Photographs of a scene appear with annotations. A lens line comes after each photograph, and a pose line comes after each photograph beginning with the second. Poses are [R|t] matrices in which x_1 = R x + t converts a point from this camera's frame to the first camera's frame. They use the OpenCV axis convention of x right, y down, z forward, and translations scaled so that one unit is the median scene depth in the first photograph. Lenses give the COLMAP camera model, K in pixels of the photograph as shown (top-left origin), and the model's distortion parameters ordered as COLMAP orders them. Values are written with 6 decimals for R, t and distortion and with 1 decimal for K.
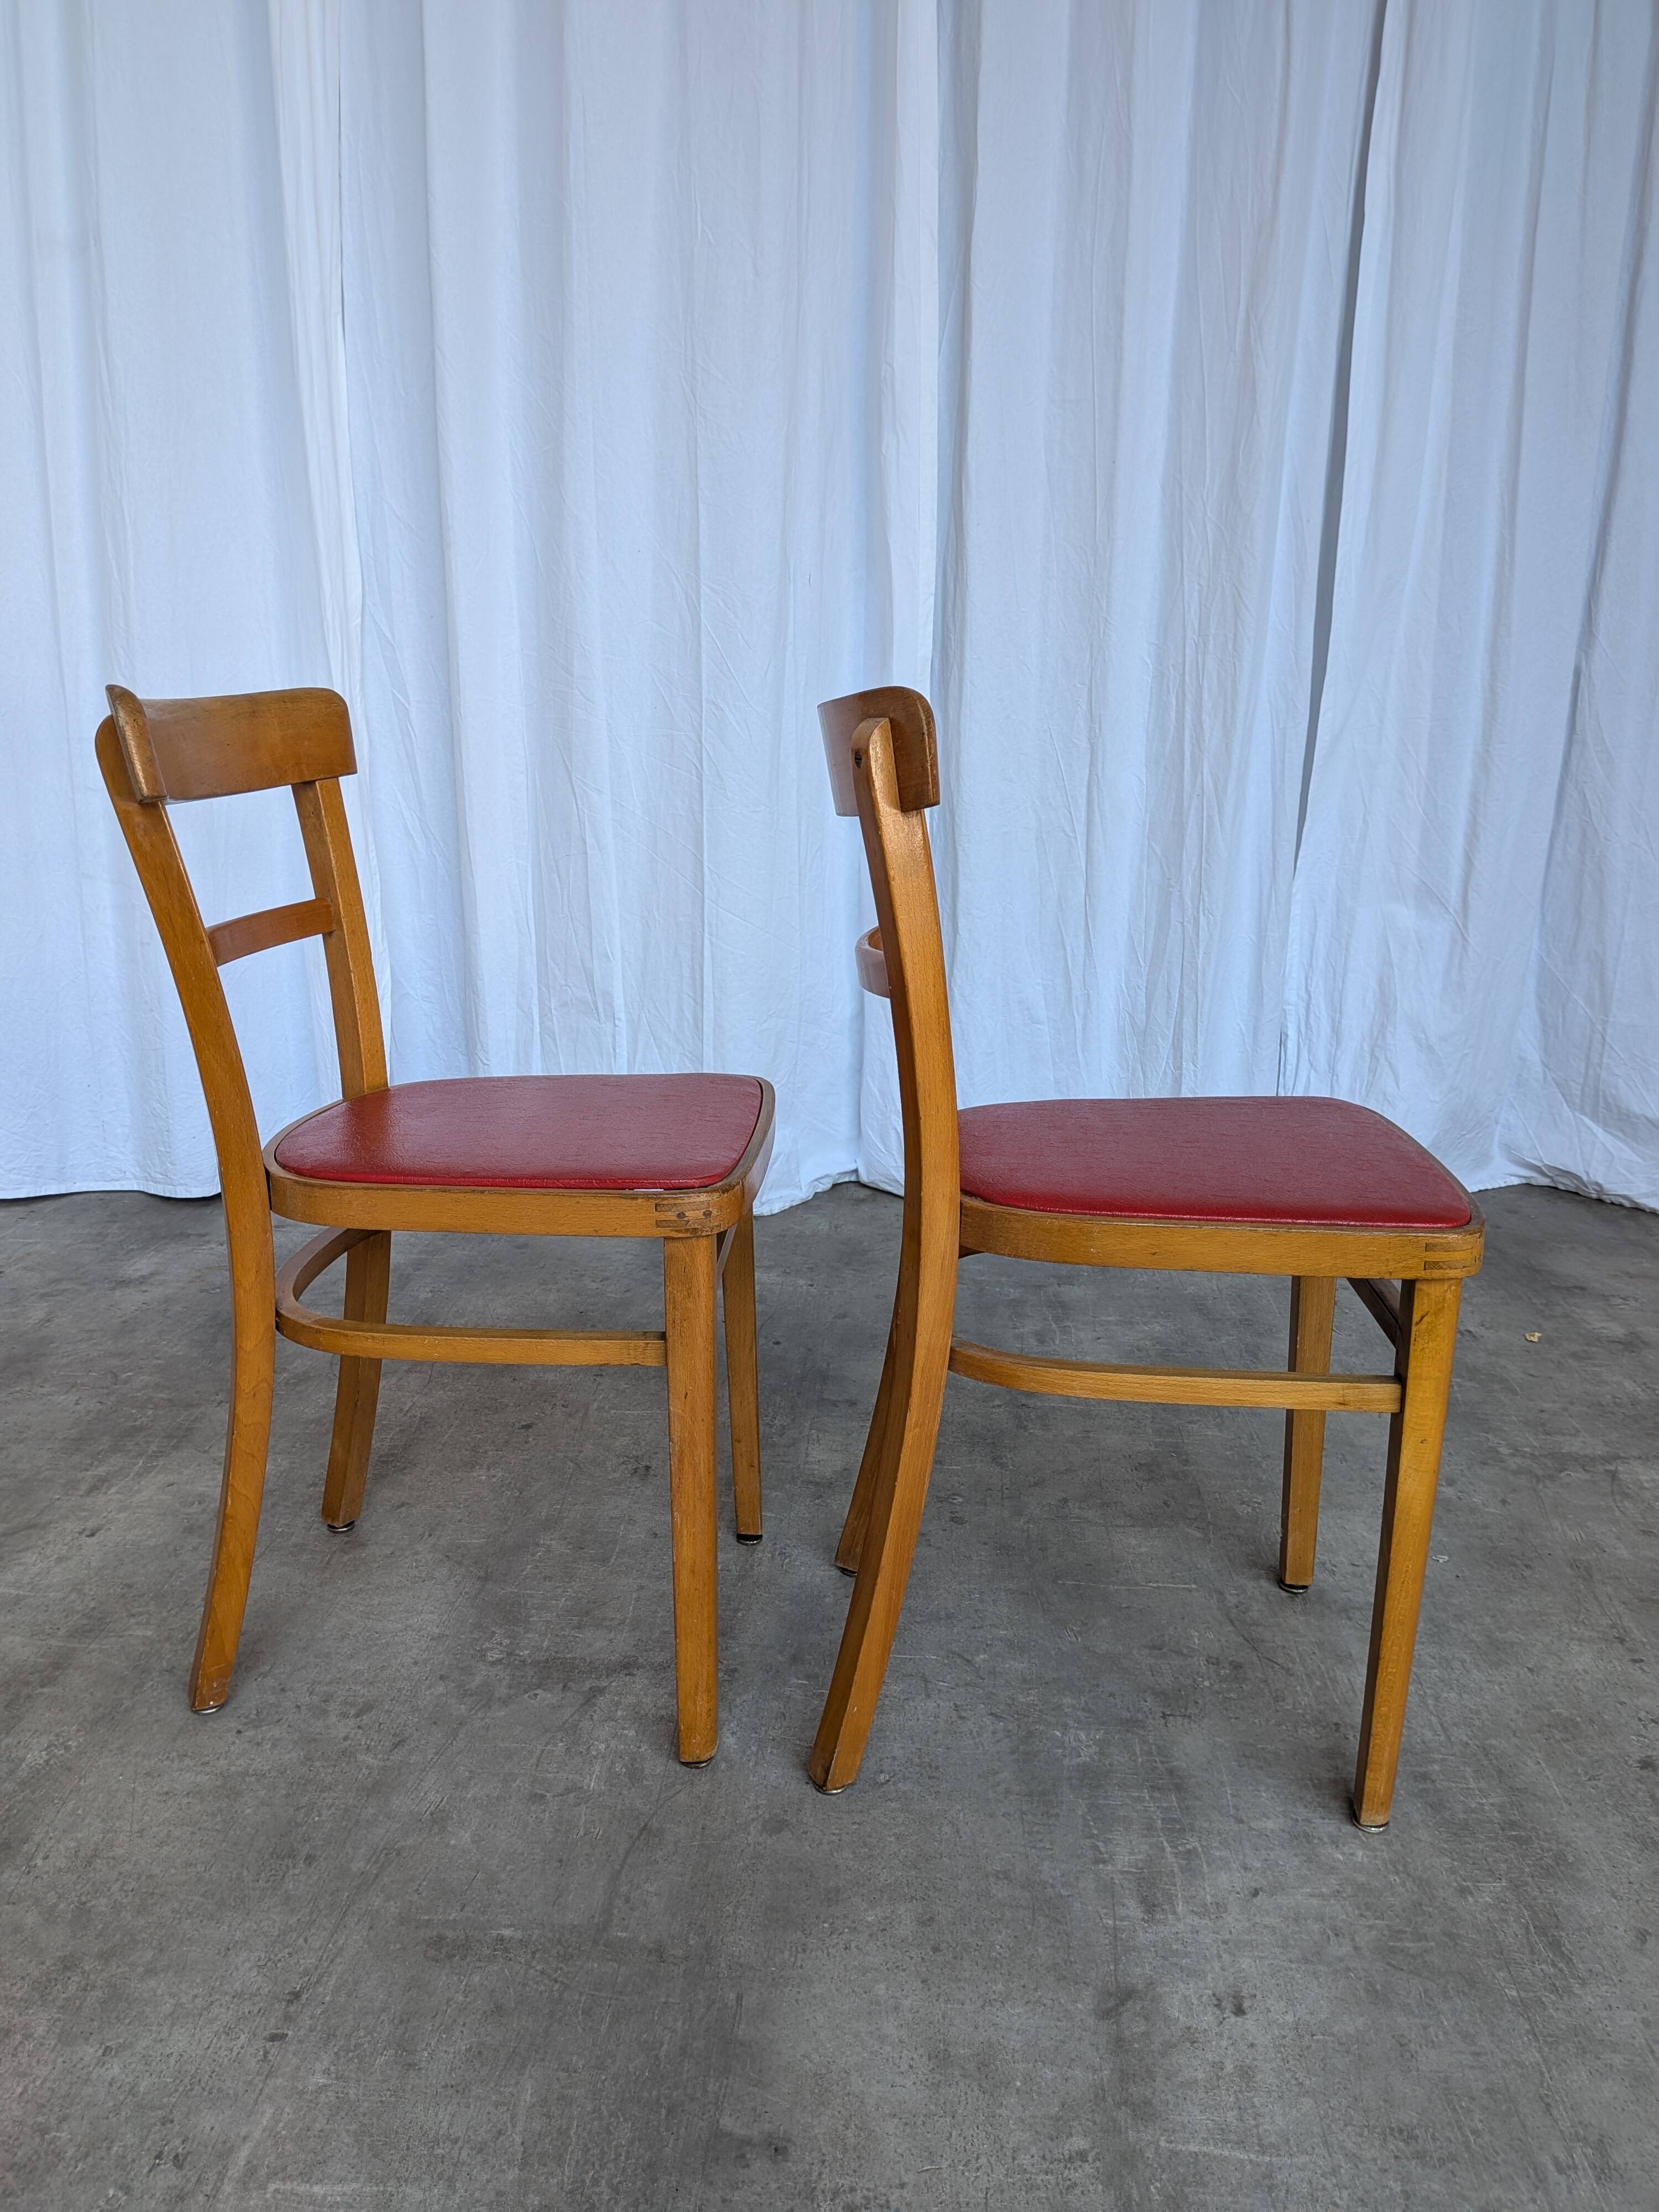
lens RADIAL K [[1599.9, 0, 752.0], [0, 1599.9, 1108.8], [0, 0, 1]] dist [0.054870, -0.098502]
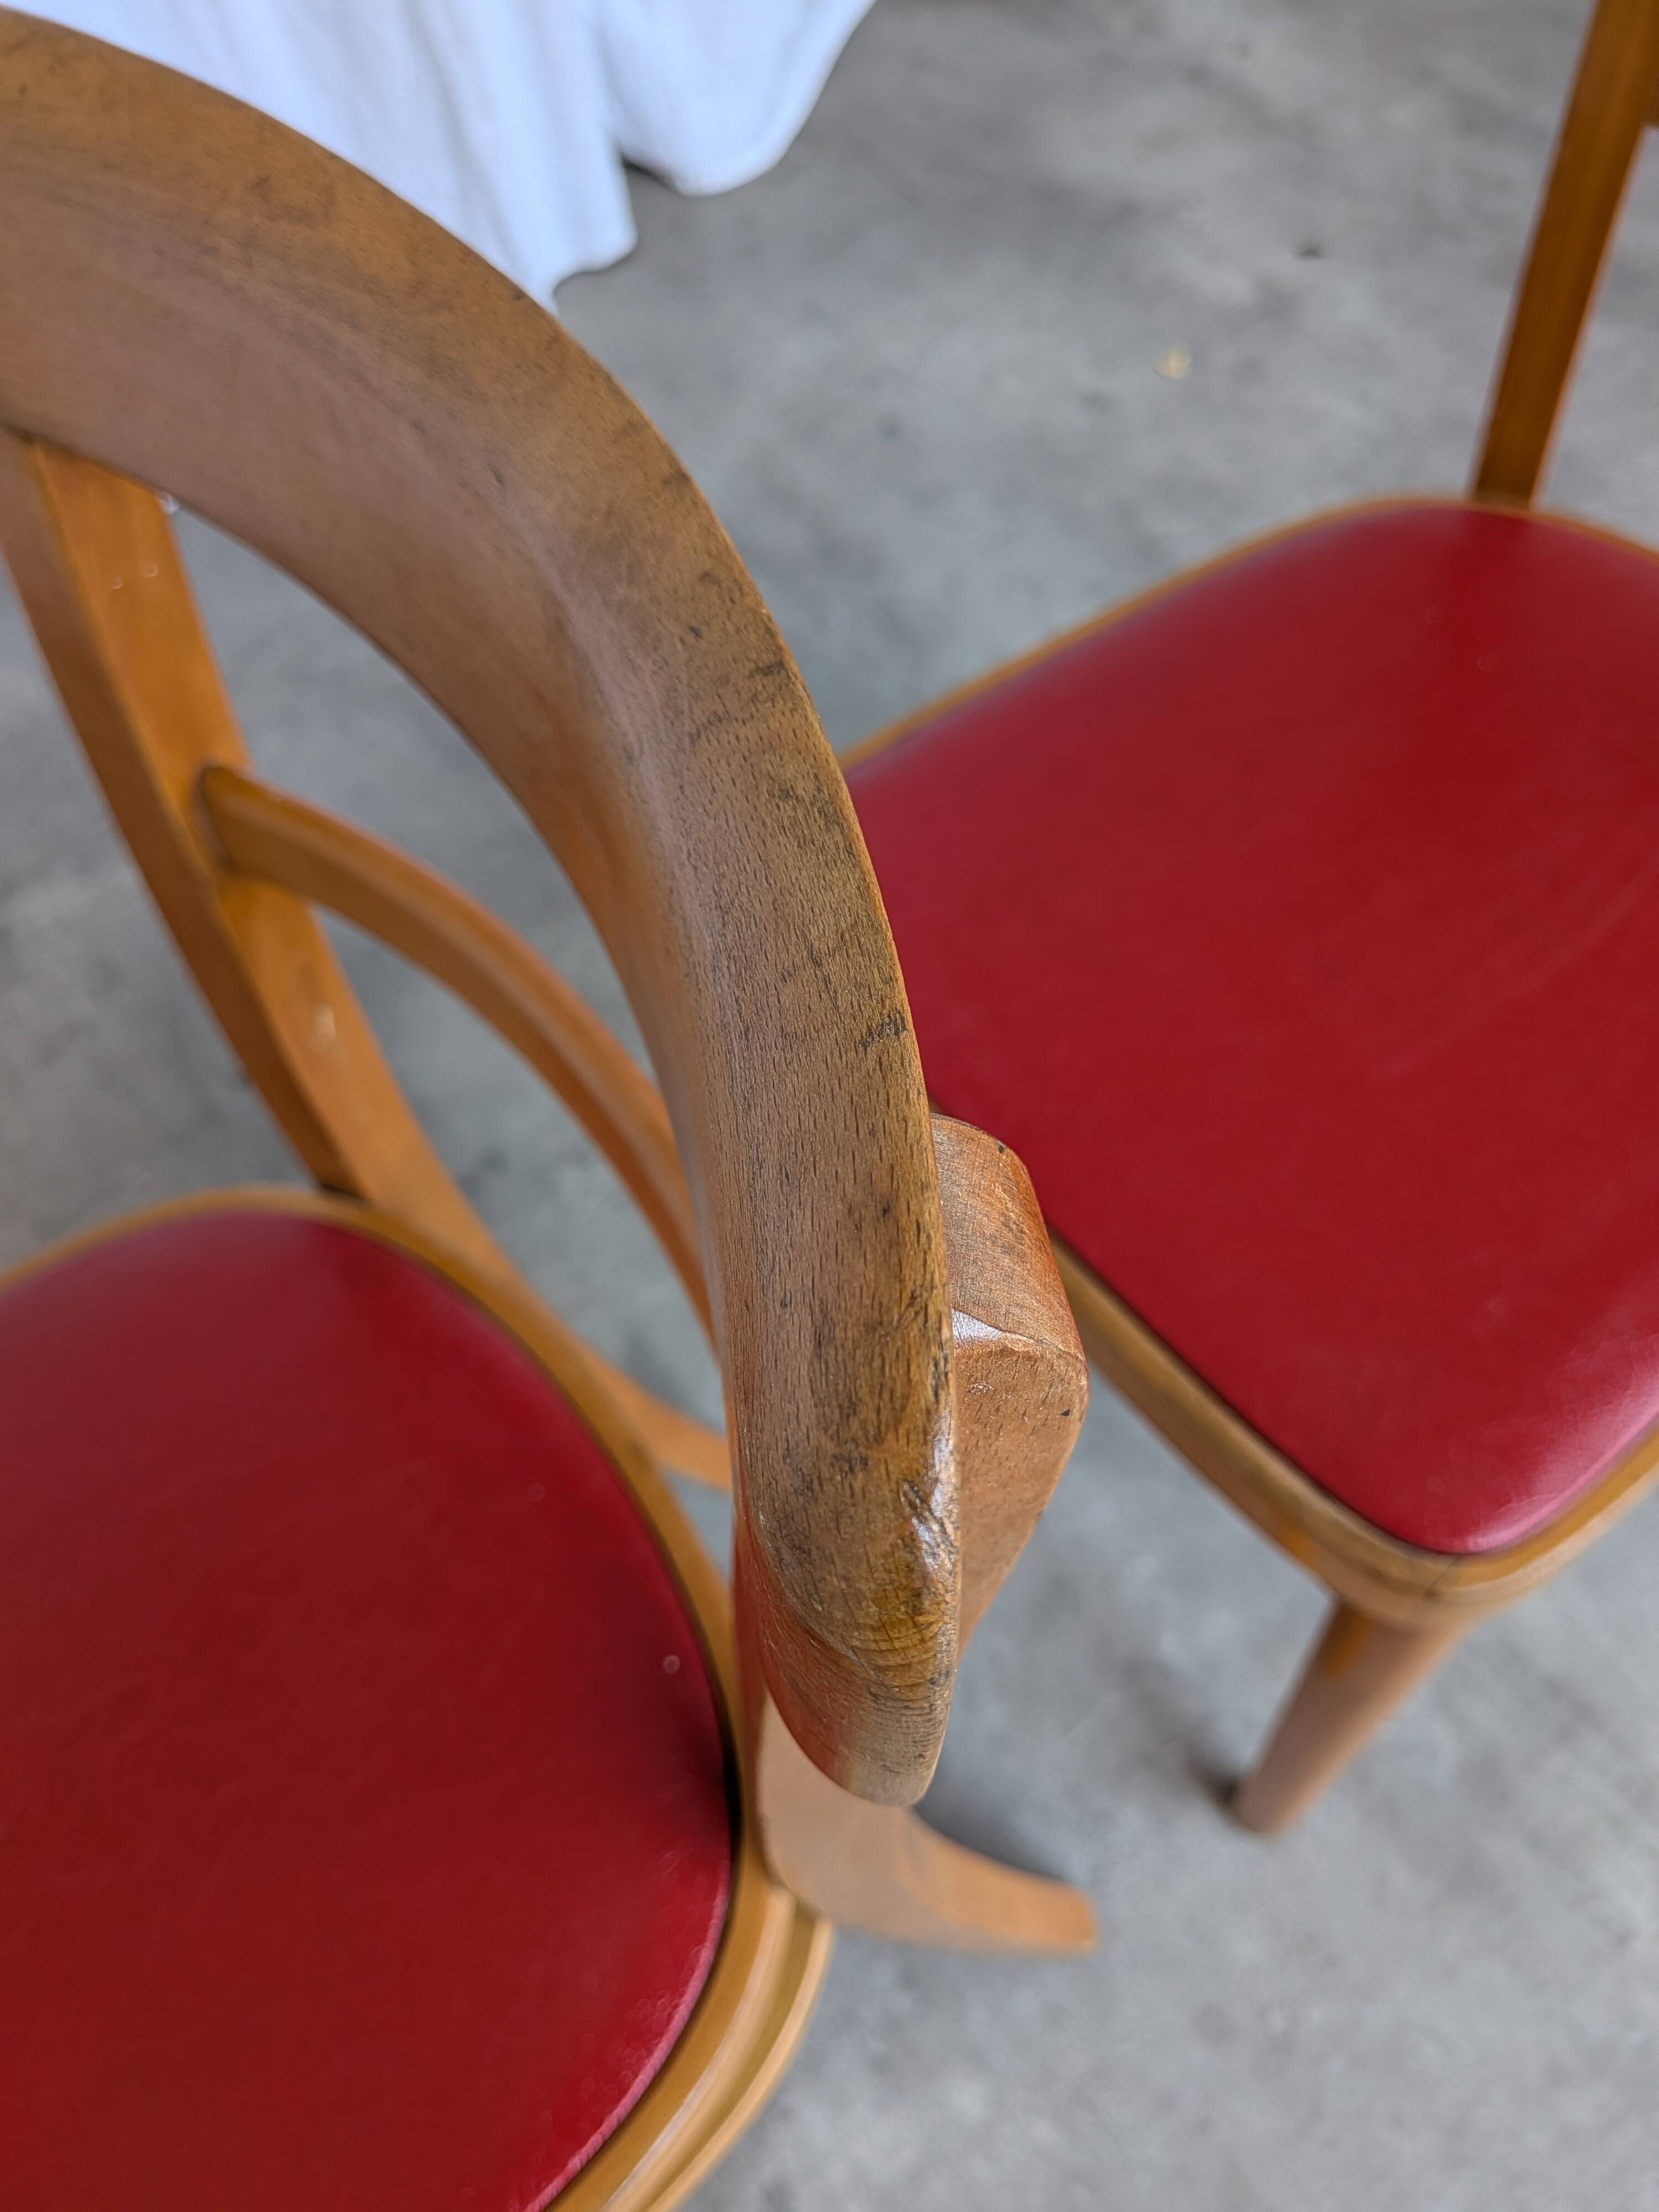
lens RADIAL K [[1651.7, 0, 841.0], [0, 1651.7, 1137.7], [0, 0, 1]] dist [-0.024545, -0.014661]
pose [[0.729312, -0.630288, 0.266159, 0.002257], [0.275010, 0.626267, 0.729492, -0.192689], [-0.626477, -0.458831, 0.630080, 0.517585]]
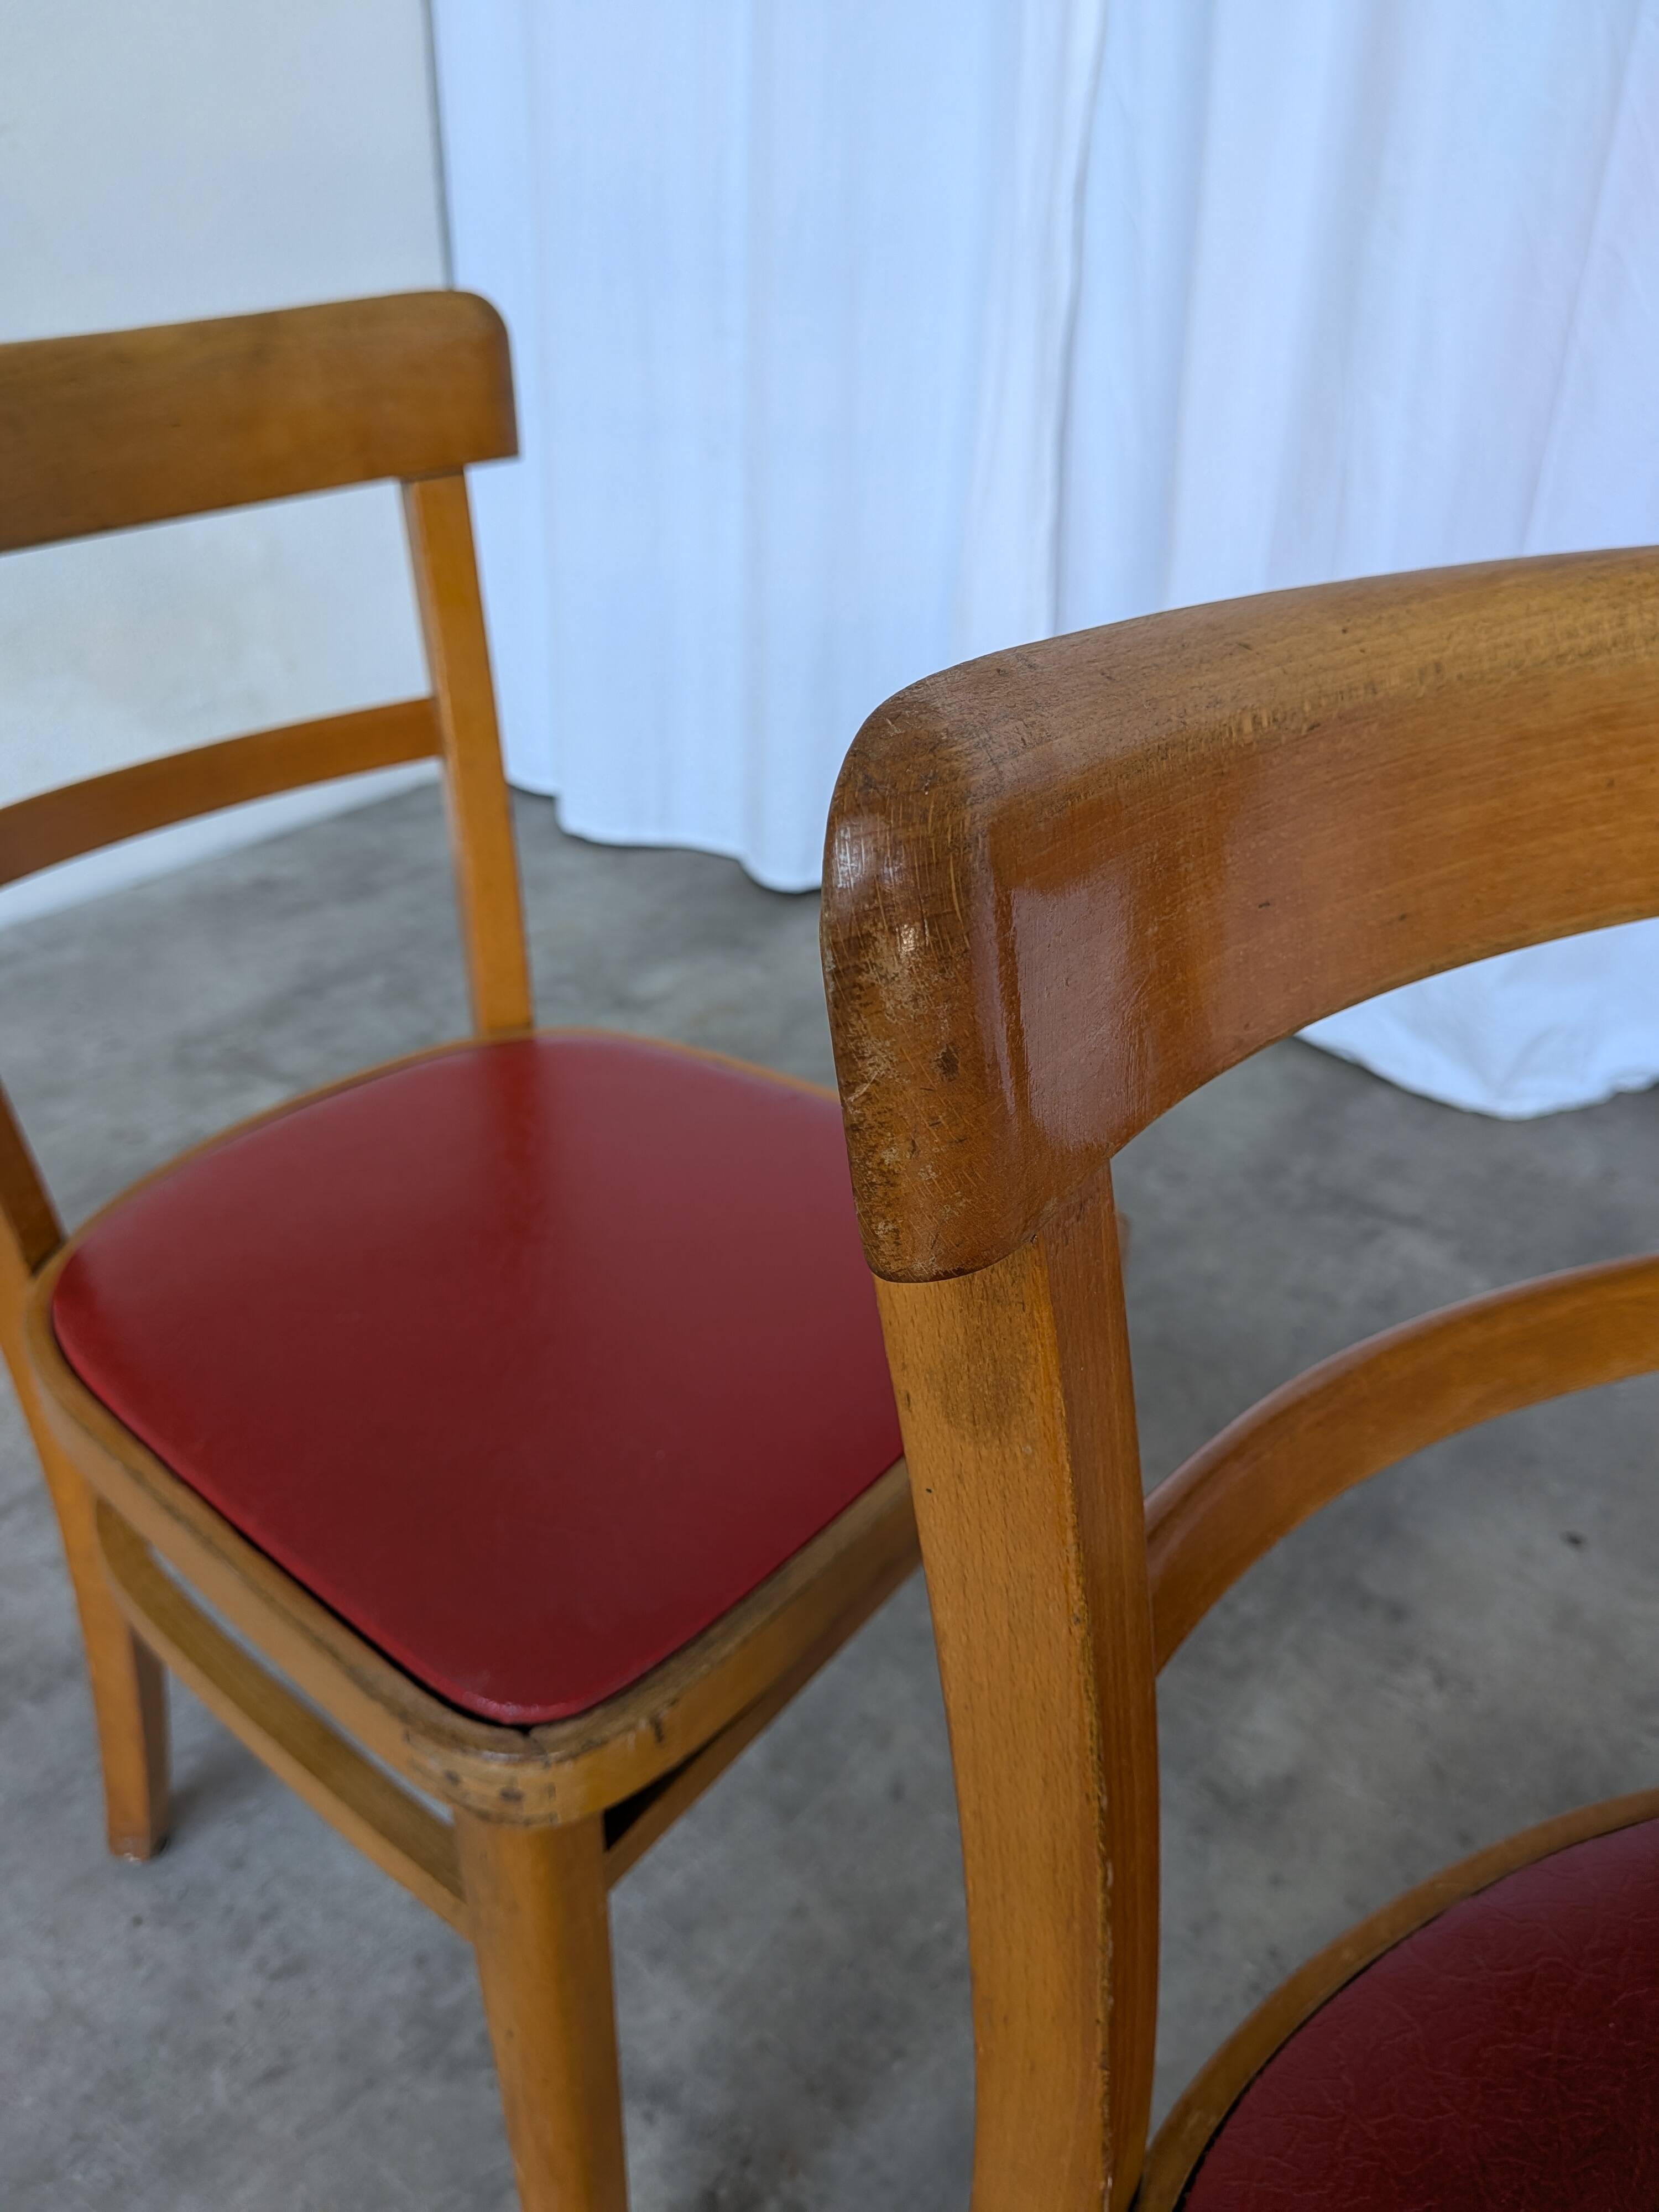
lens RADIAL K [[1651.7, 0, 808.6], [0, 1651.7, 1084.0], [0, 0, 1]] dist [-0.024545, -0.014661]
pose [[0.837583, 0.276215, -0.471339, 0.101526], [-0.136369, 0.941165, 0.309212, -0.136312], [0.529017, -0.194715, 0.825970, 0.402412]]
